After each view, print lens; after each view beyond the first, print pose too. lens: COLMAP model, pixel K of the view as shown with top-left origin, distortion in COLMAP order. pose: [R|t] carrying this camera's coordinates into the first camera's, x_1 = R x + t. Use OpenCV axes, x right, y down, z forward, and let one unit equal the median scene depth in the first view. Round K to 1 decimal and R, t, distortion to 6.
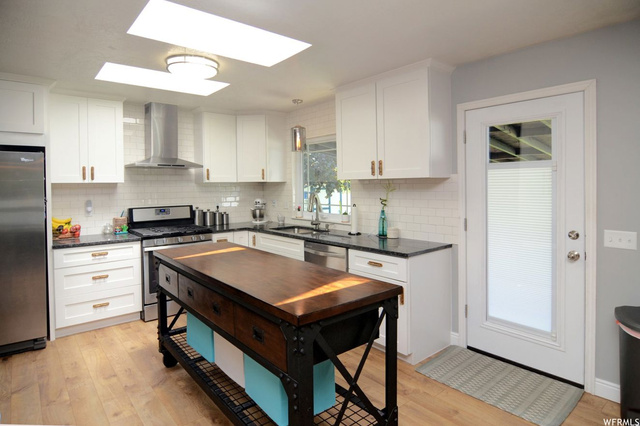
lens RADIAL K [[356.8, 0, 347.7], [0, 356.8, 199.6], [0, 0, 1]] dist [-0.006133, -0.005308]
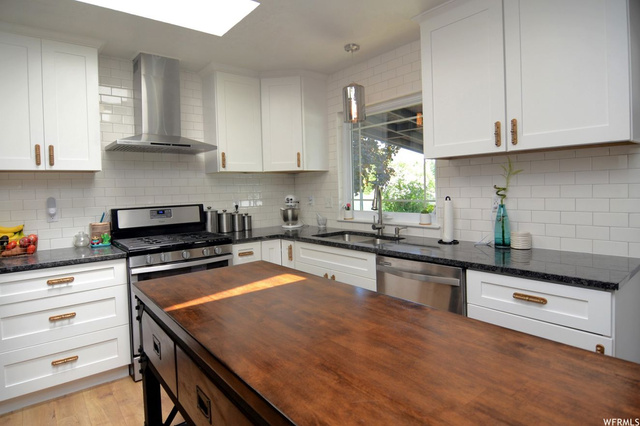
lens RADIAL K [[356.8, 0, 336.9], [0, 356.8, 202.4], [0, 0, 1]] dist [-0.006133, -0.005308]
pose [[0.998634, -0.018711, -0.048787, -0.152732], [0.018663, 0.999825, -0.001445, 0.020766], [0.048806, 0.000533, 0.998808, 0.345511]]
